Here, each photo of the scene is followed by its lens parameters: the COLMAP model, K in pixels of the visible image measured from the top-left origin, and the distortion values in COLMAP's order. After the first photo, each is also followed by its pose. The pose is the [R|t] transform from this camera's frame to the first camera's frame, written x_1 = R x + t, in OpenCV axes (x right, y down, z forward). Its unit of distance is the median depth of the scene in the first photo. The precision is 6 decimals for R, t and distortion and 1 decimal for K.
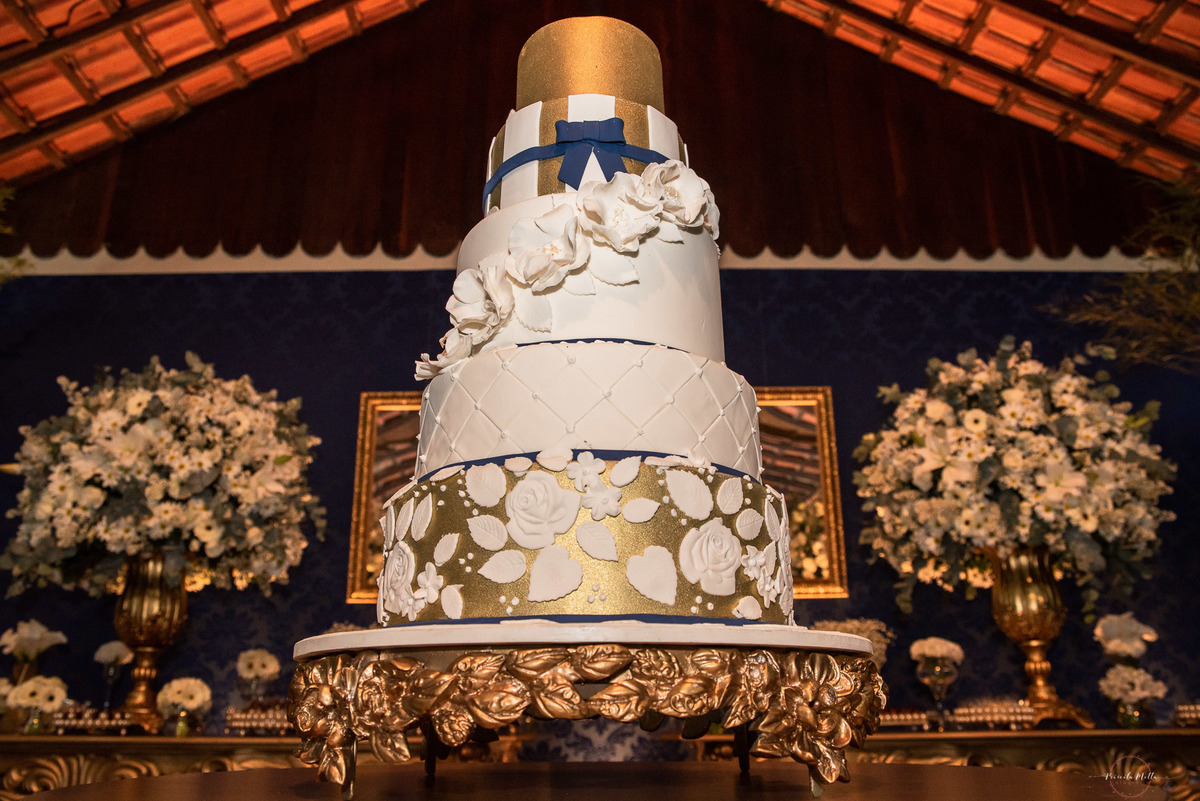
lens RADIAL K [[931.4, 0, 600.0], [0, 931.4, 400.5], [0, 0, 1]] dist [-0.113496, 0.091646]
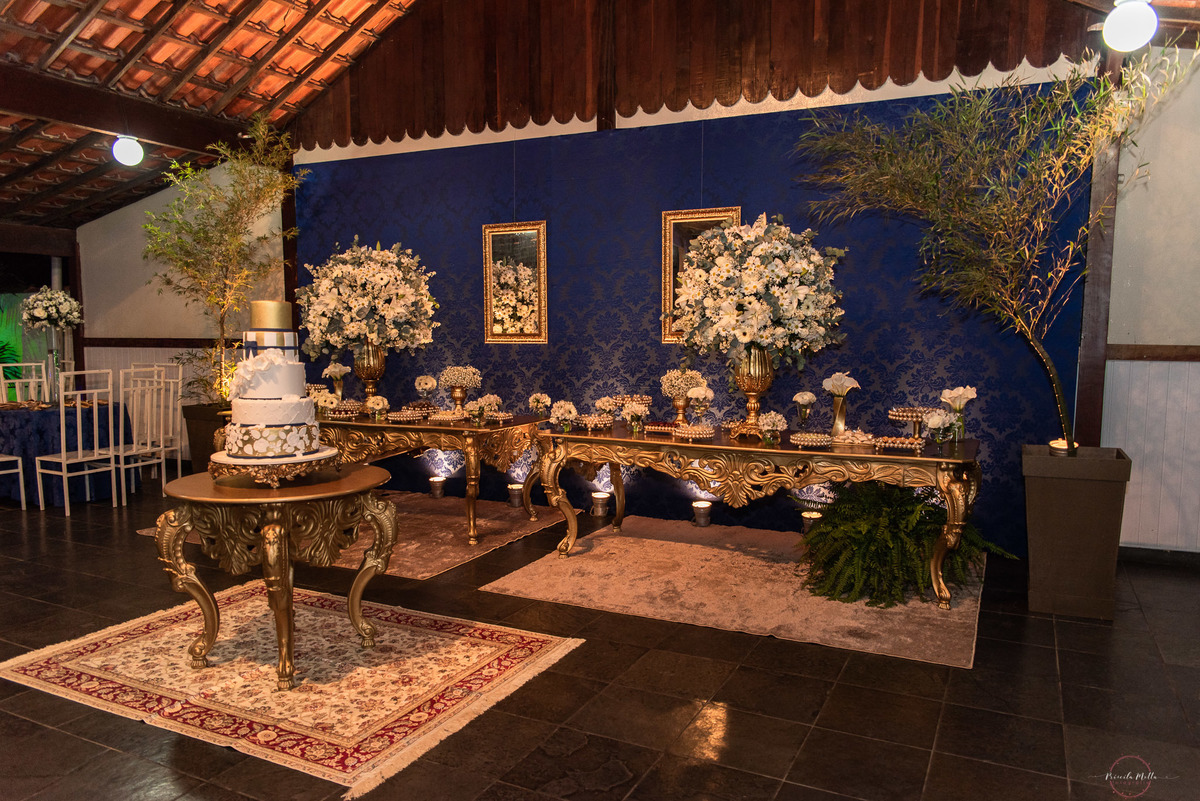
lens RADIAL K [[832.8, 0, 618.0], [0, 832.8, 407.1], [0, 0, 1]] dist [0.002587, -0.005777]
pose [[0.905080, 0.045108, -0.422843, 0.978116], [0.133294, 0.914152, 0.382830, -0.390744], [0.403812, -0.402854, 0.821368, -0.497219]]
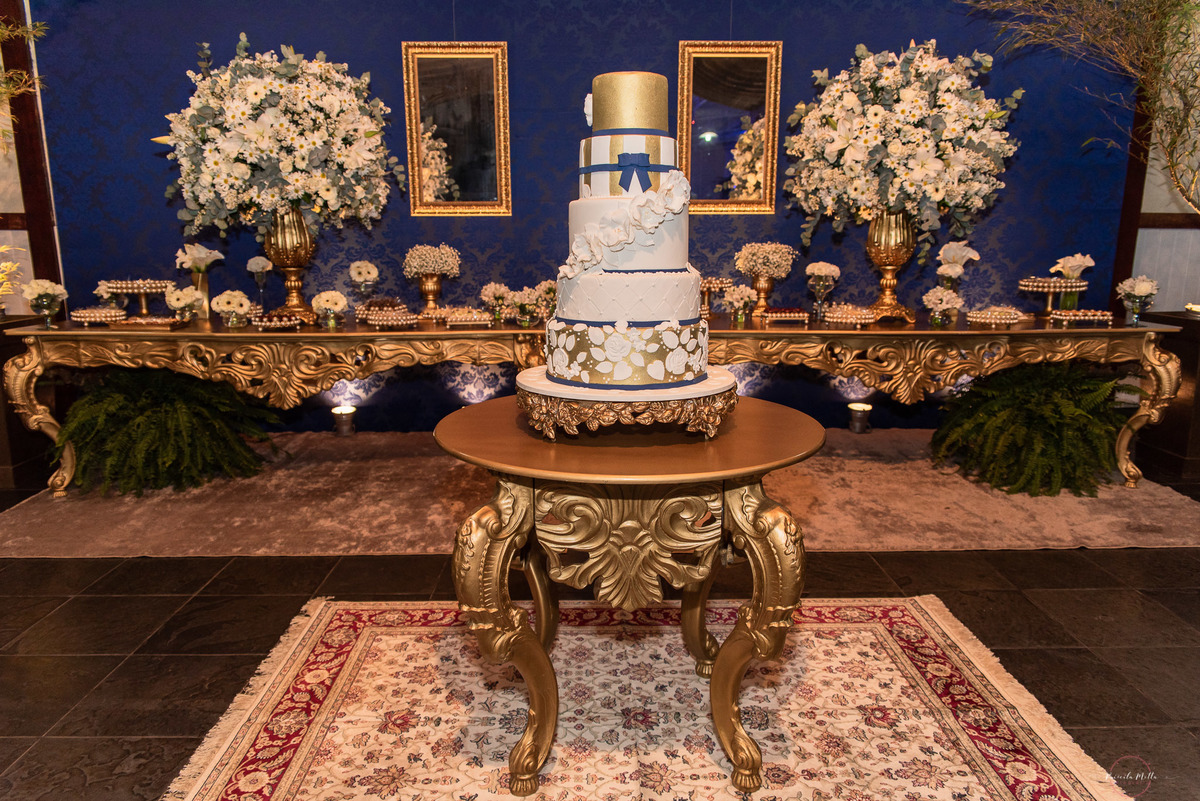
lens RADIAL K [[823.7, 0, 600.2], [0, 823.7, 413.6], [0, 0, 1]] dist [0.003778, -0.002172]
pose [[0.999488, -0.001749, 0.031948, -0.046186], [-0.015159, 0.853433, 0.520982, -0.238388], [-0.028177, -0.521199, 0.852970, -0.289114]]
